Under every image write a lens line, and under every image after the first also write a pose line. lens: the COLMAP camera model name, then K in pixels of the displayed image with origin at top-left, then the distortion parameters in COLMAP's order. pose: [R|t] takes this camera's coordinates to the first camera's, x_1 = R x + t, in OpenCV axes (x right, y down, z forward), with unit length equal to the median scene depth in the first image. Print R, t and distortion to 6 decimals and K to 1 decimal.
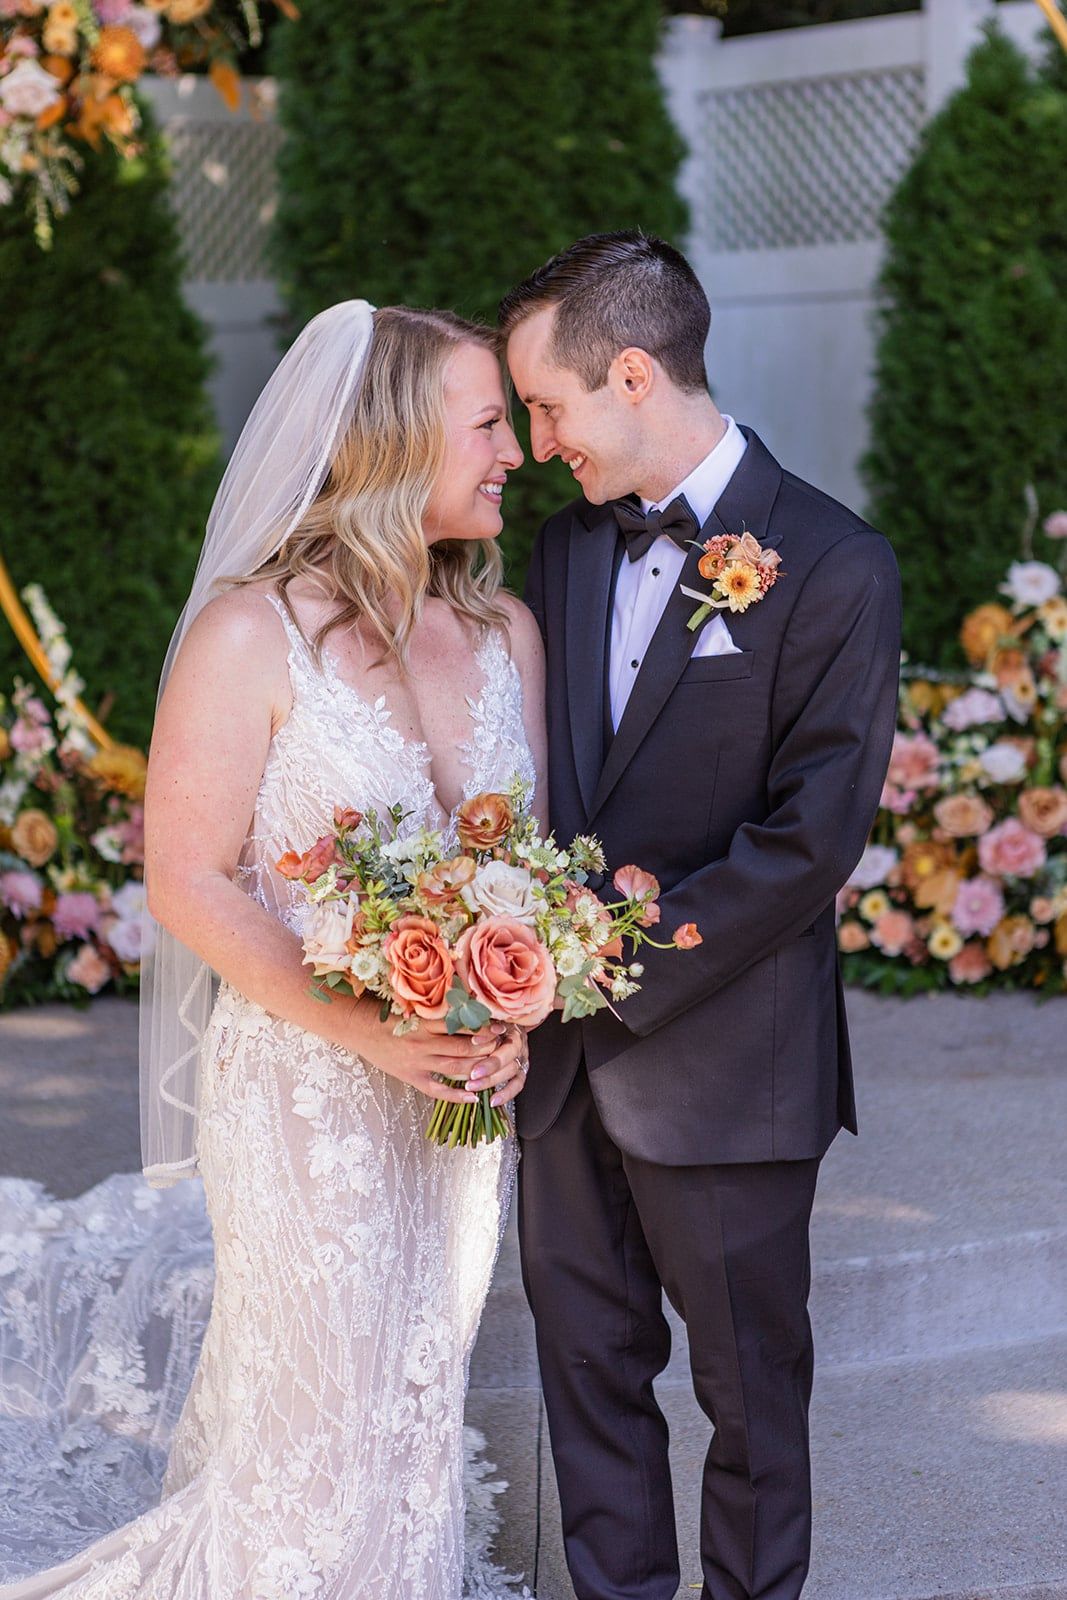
lens RADIAL K [[3593.4, 0, 595.3], [0, 3593.4, 799.8], [0, 0, 1]] dist [-0.046744, -0.130704]
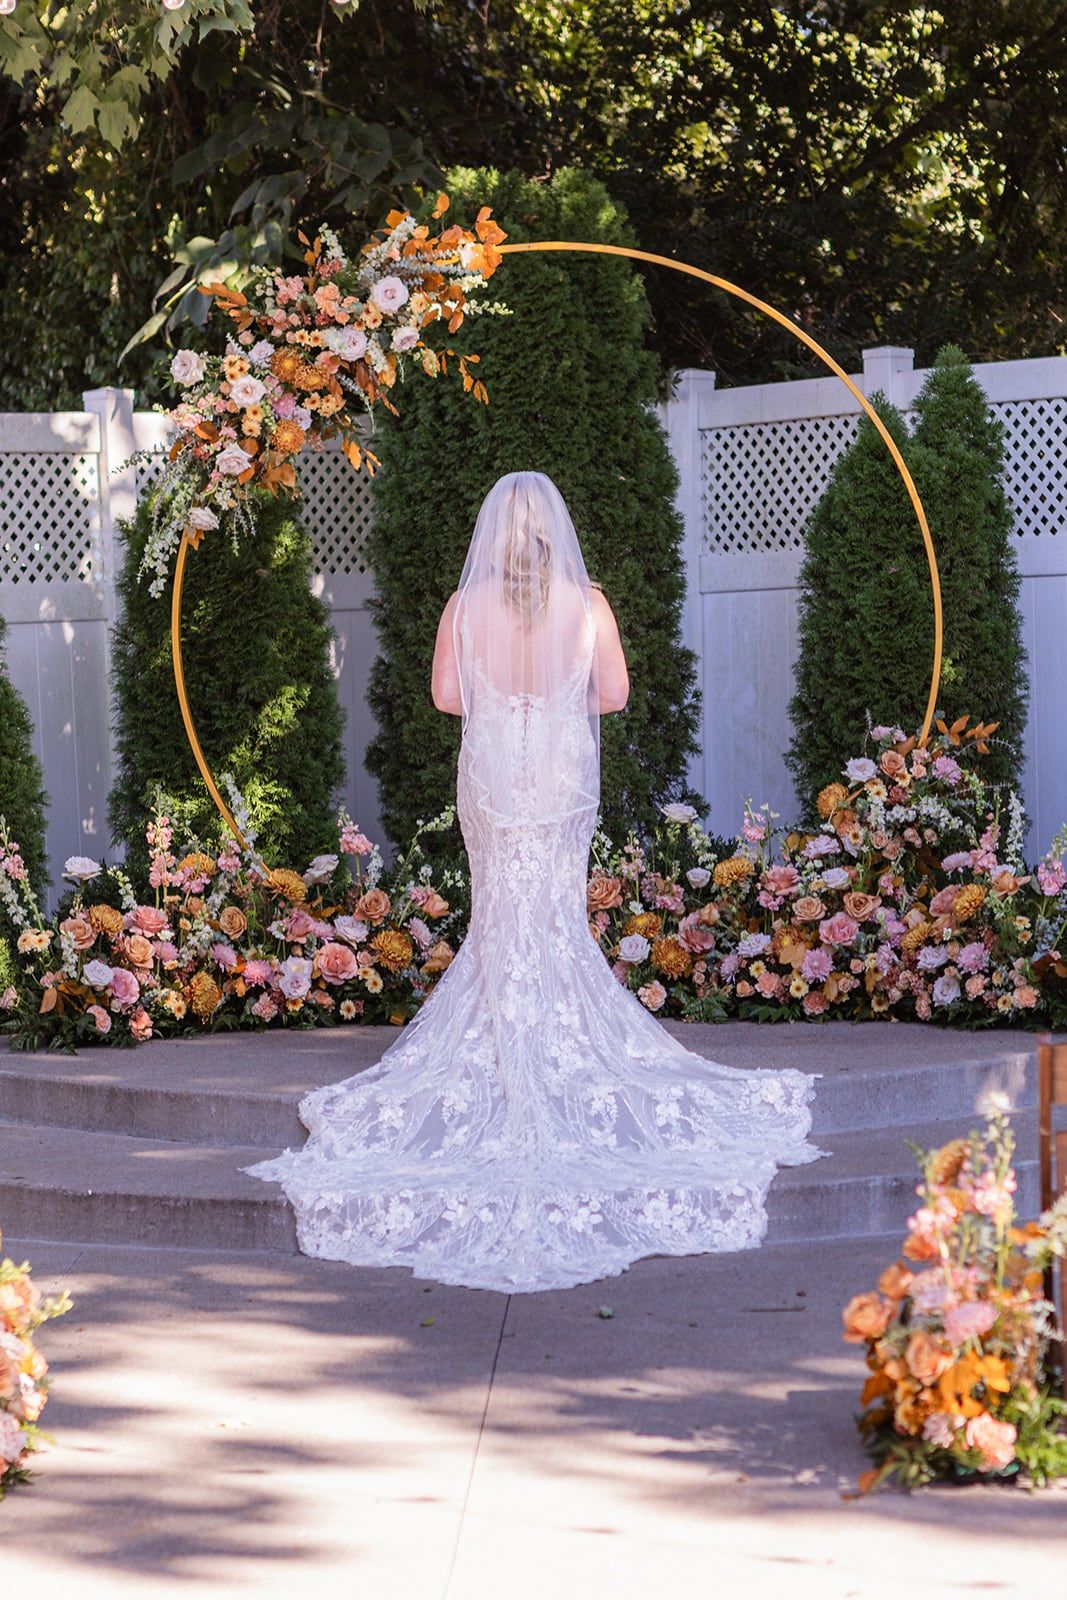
lens RADIAL K [[3192.9, 0, 596.5], [0, 3192.9, 902.5], [0, 0, 1]] dist [-0.027683, -0.001912]
pose [[0.999901, 0.003227, -0.013707, 0.025491], [-0.003775, 0.999189, -0.040085, 0.056993], [0.013566, 0.040133, 0.999102, -0.417408]]
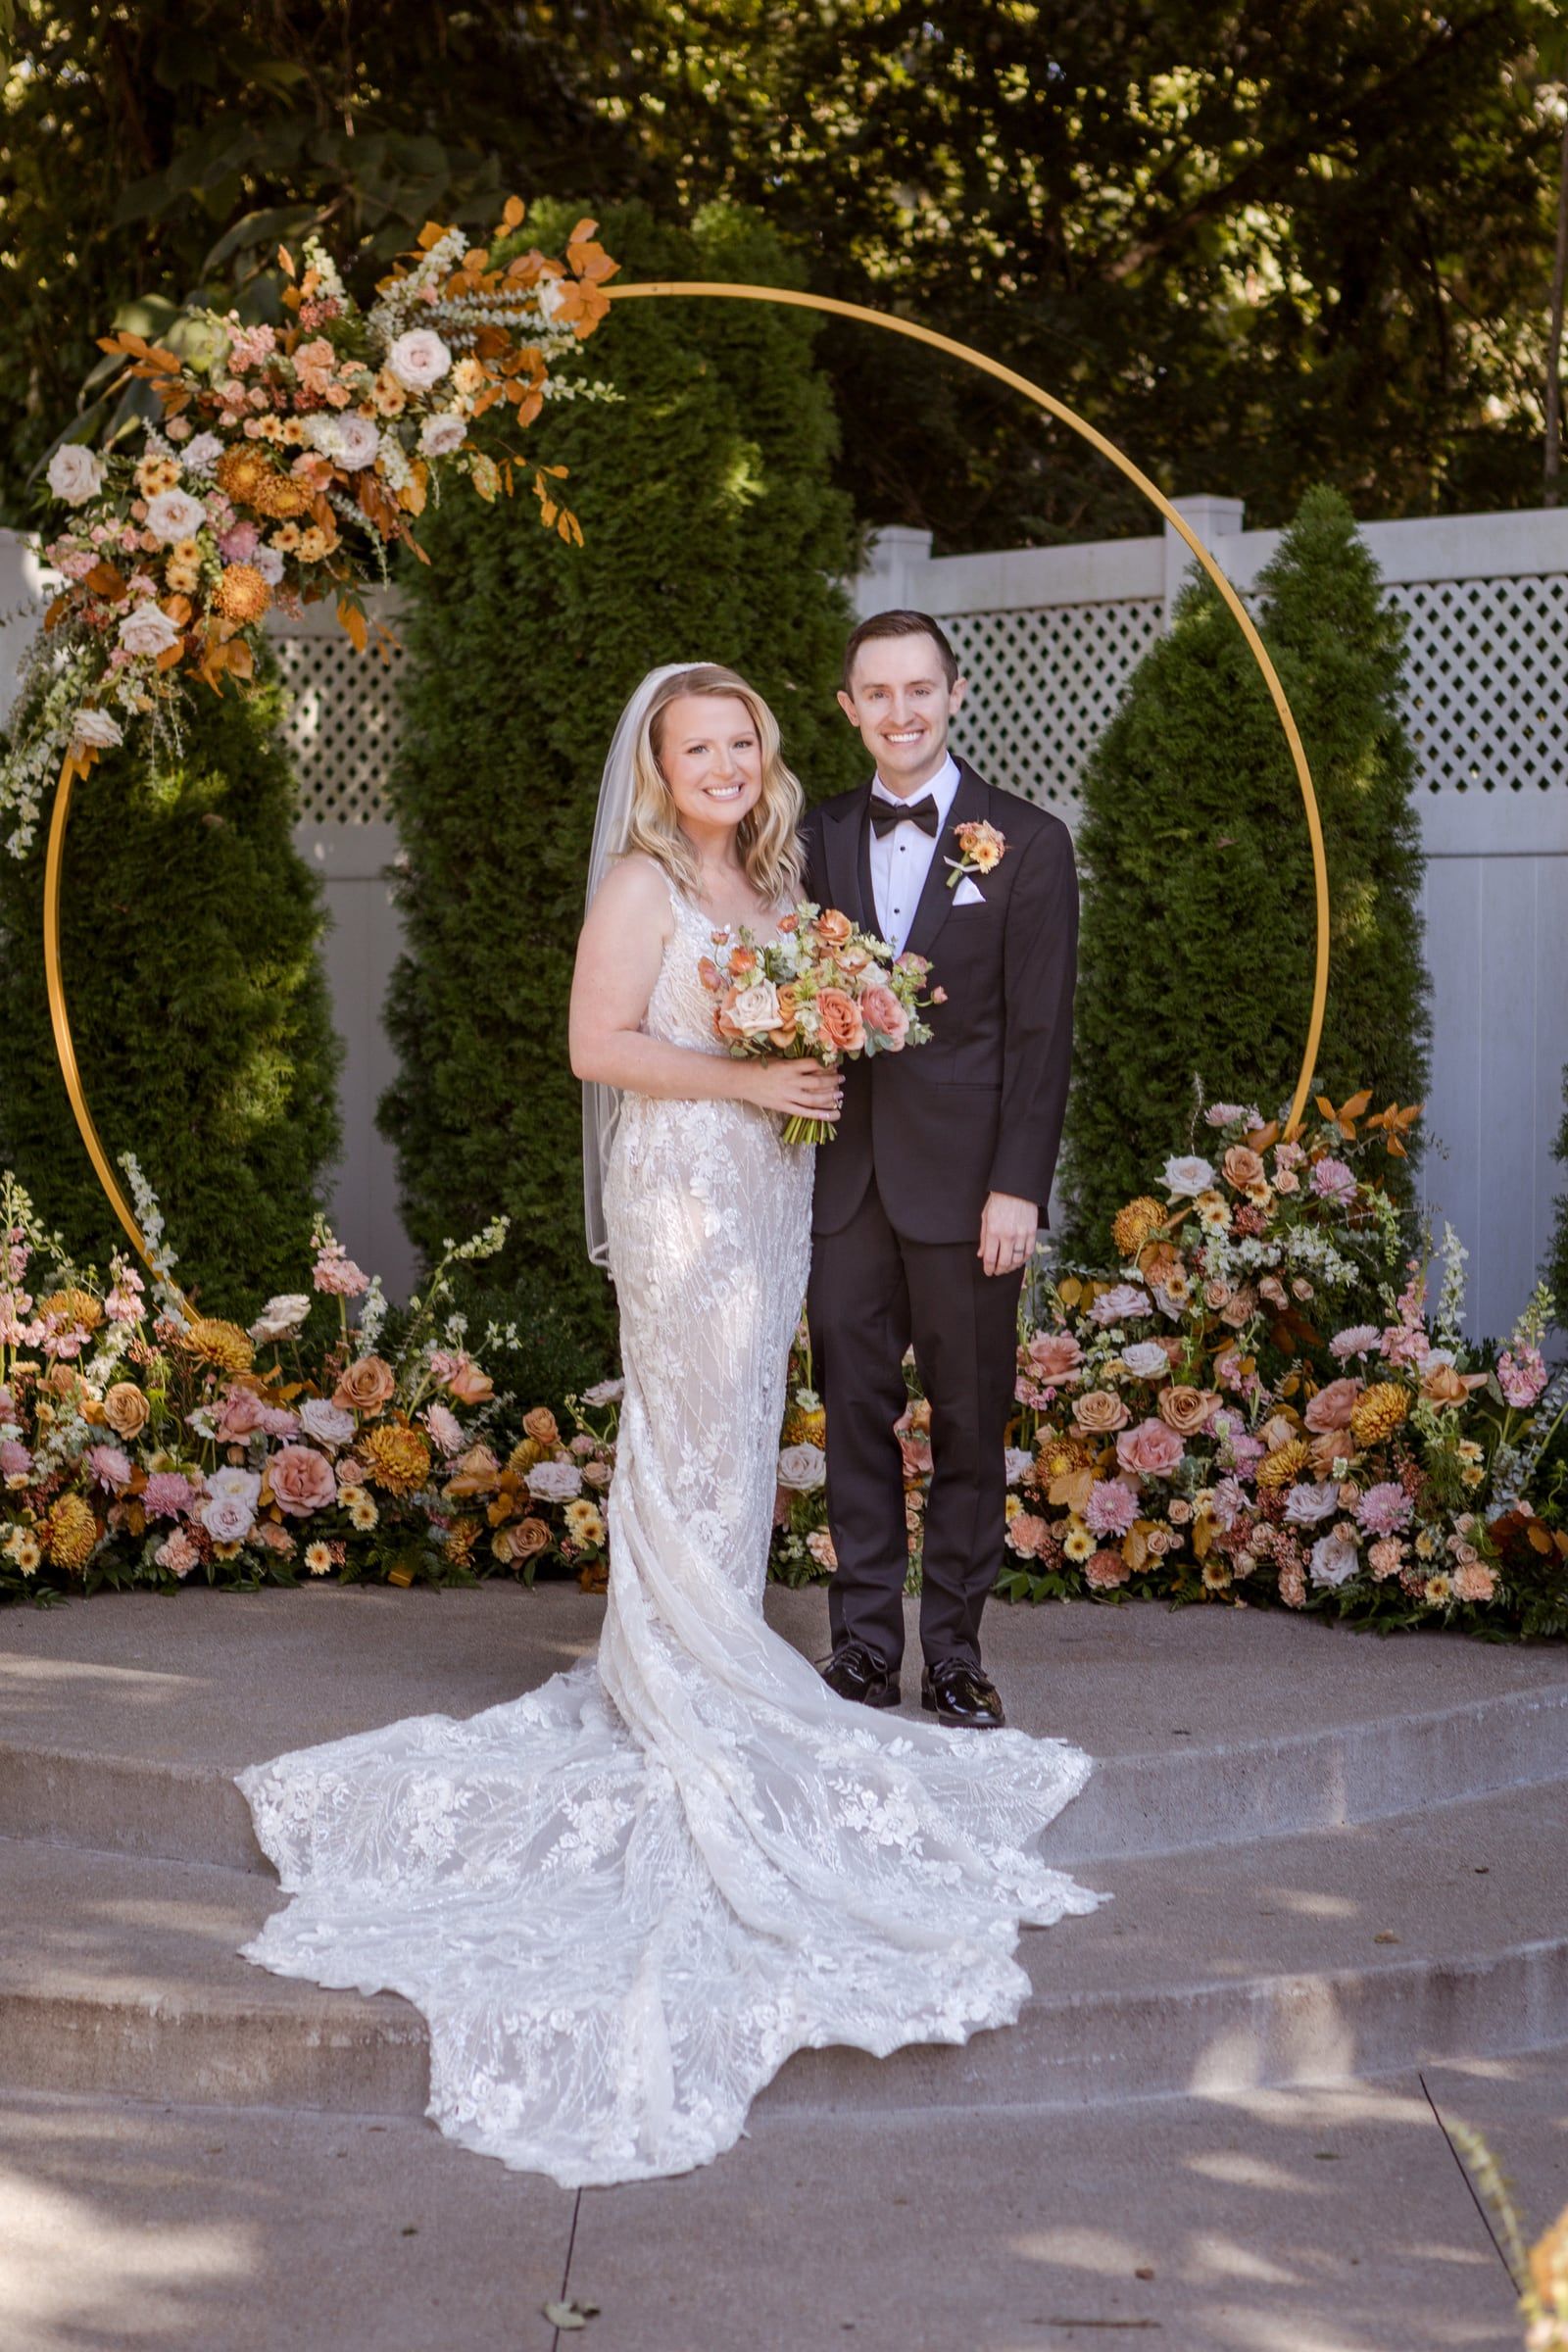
lens RADIAL K [[4602.9, 0, 794.9], [0, 4602.9, 1207.5], [0, 0, 1]] dist [-0.018338, -0.236905]
pose [[0.999616, 0.027698, 0.000840, 0.017920], [-0.027594, 0.997718, -0.061620, 0.026721], [-0.002545, 0.061574, 0.998099, -0.216204]]
